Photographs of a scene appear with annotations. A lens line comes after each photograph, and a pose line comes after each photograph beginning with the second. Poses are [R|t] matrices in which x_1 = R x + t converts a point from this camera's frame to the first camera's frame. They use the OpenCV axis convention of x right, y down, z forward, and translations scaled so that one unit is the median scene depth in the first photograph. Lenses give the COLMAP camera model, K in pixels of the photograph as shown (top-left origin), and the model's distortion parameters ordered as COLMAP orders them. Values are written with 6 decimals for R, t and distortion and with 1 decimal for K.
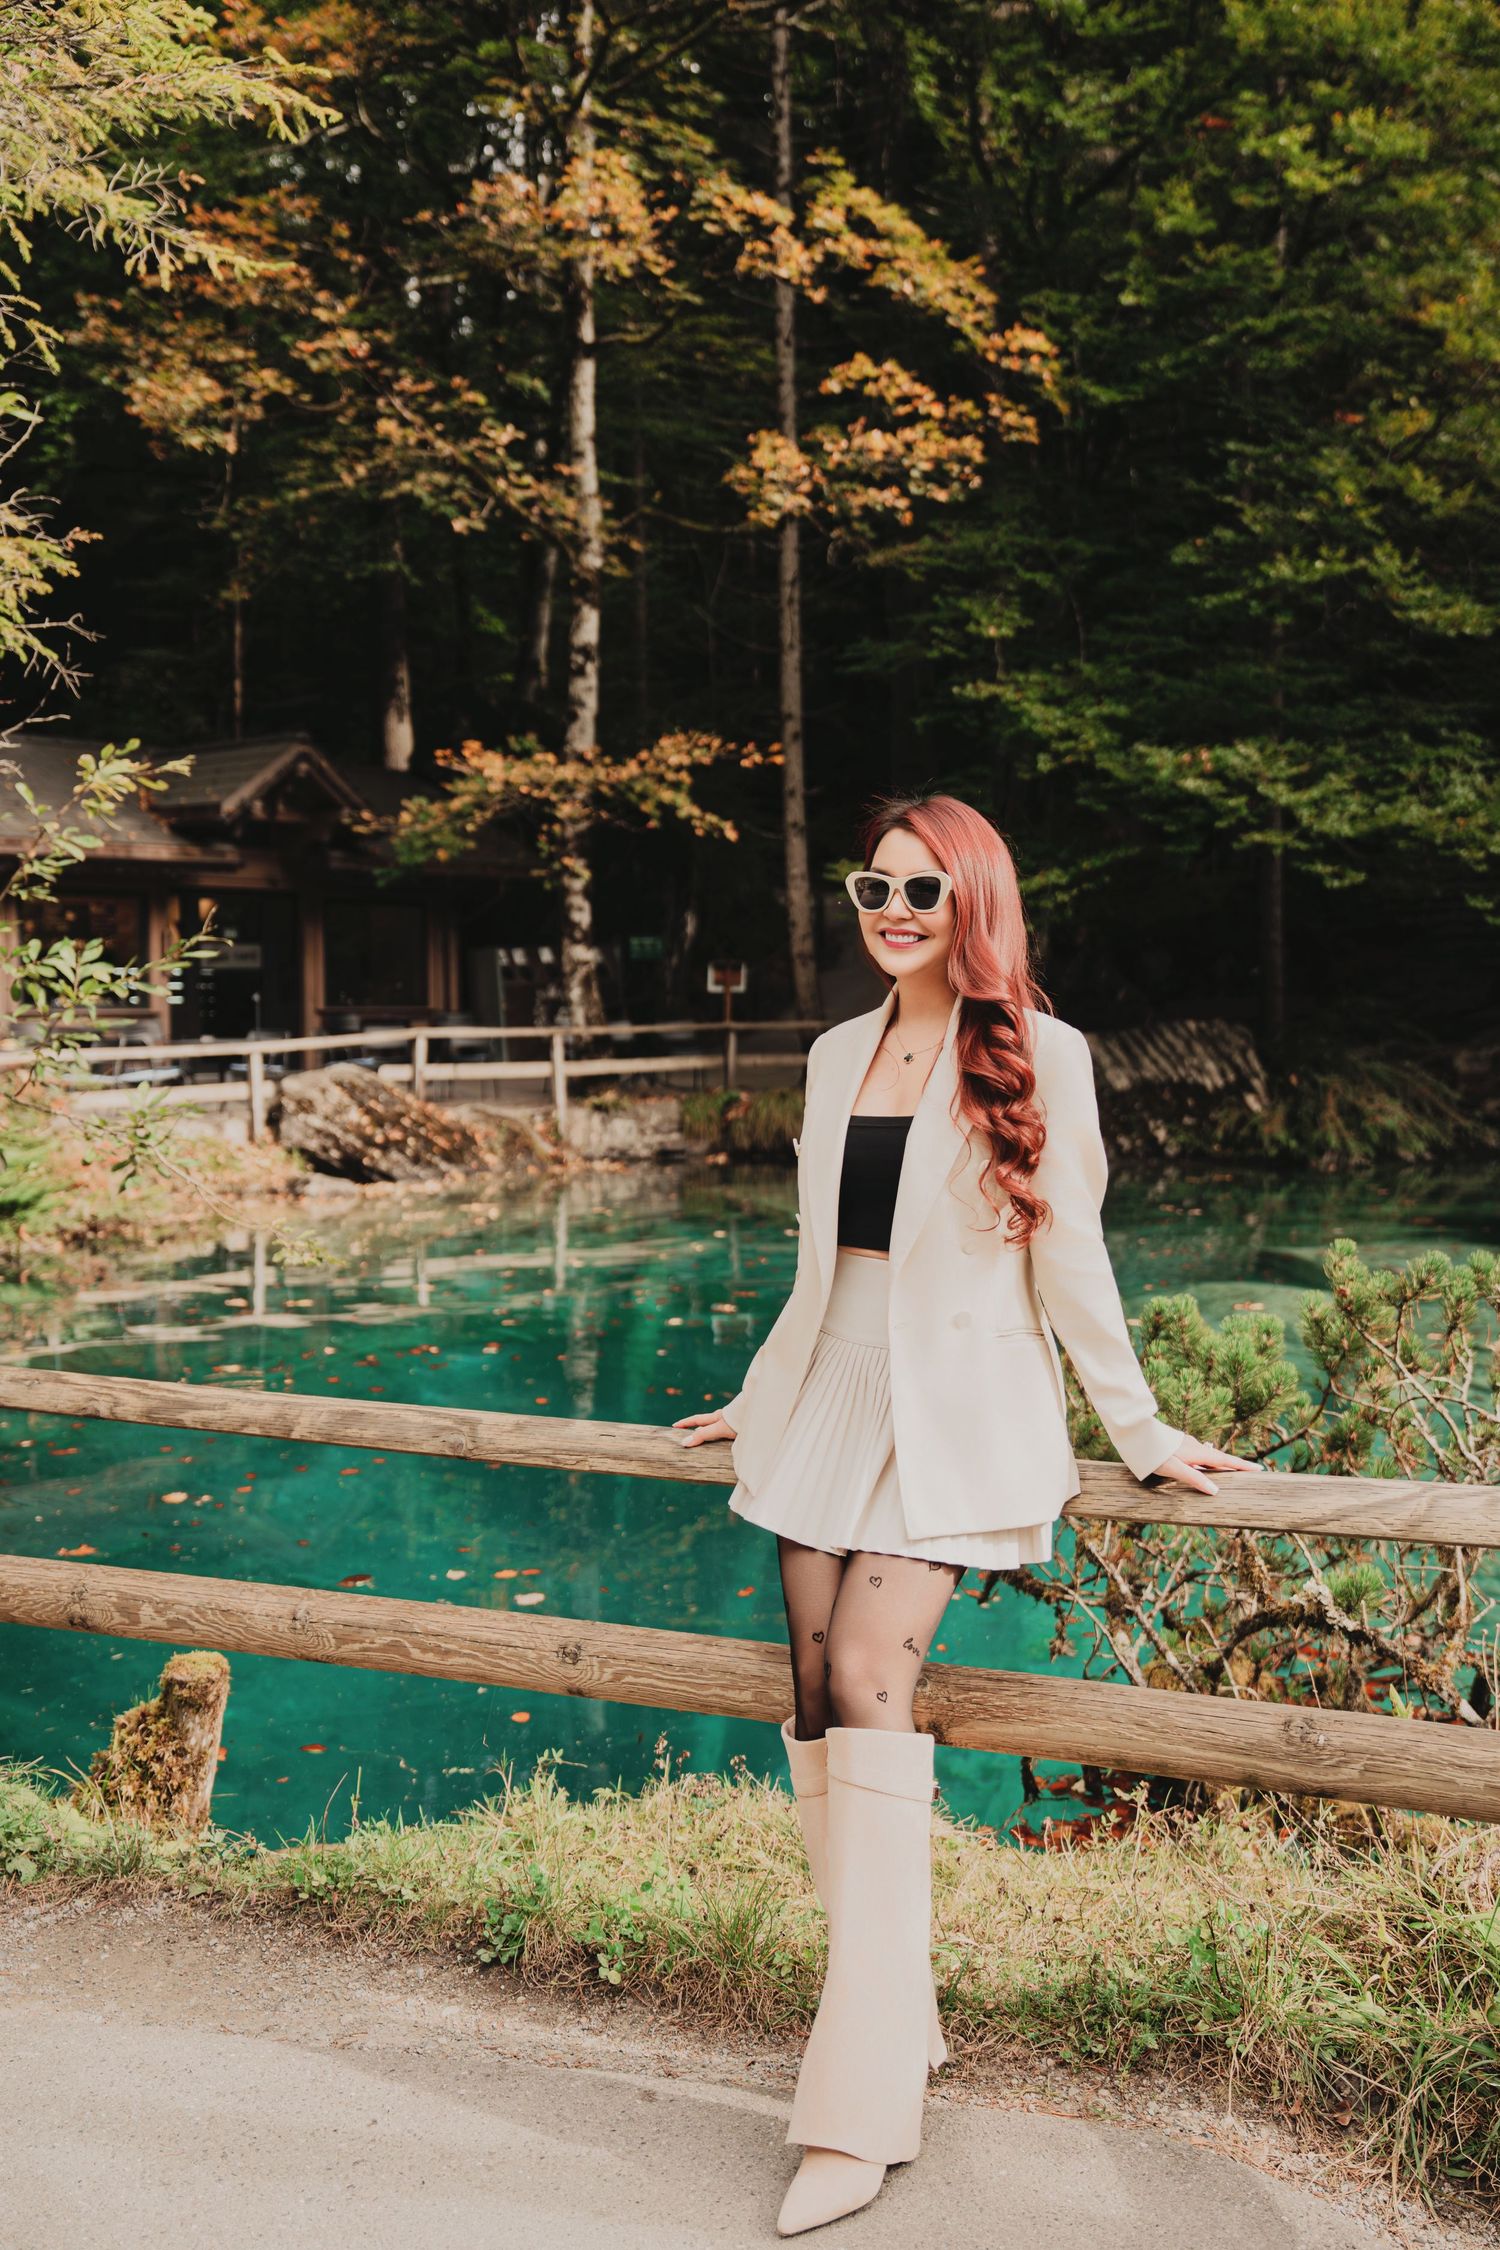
lens RADIAL K [[2371.7, 0, 718.1], [0, 2371.7, 1079.8], [0, 0, 1]] dist [0.003306, 0.114935]
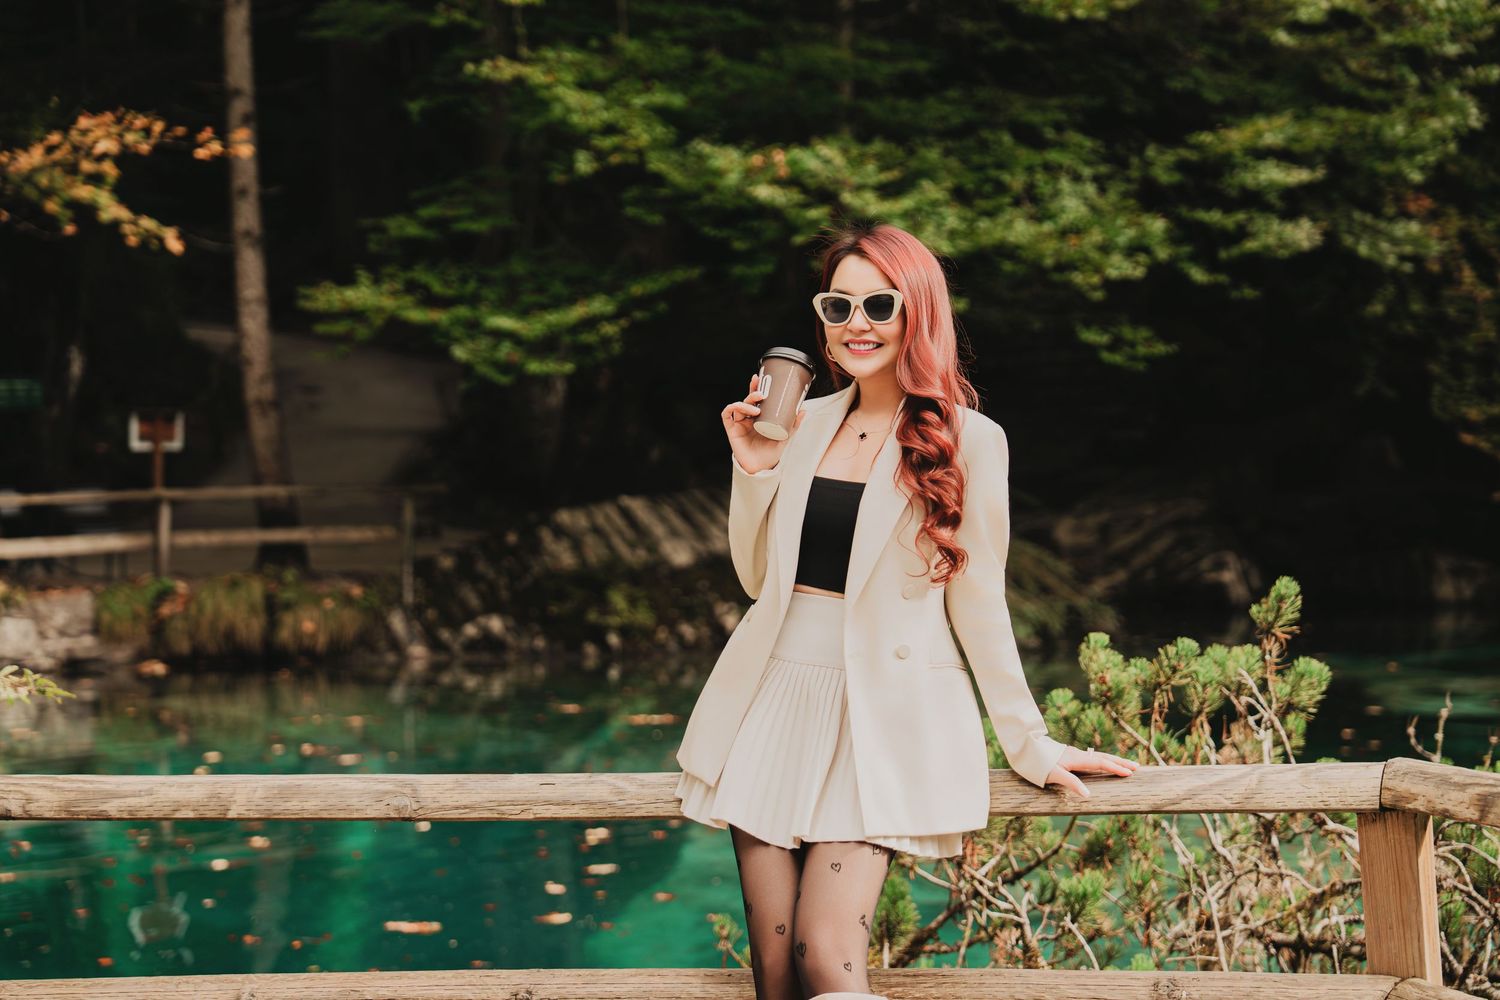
lens RADIAL K [[3493.8, 0, 776.1], [0, 3493.8, 495.7], [0, 0, 1]] dist [0.497086, -0.574110]
pose [[0.970720, -0.007619, 0.240093, -0.087208], [0.016012, 0.999326, -0.033027, 0.020922], [-0.239680, 0.035904, 0.970188, -0.176871]]
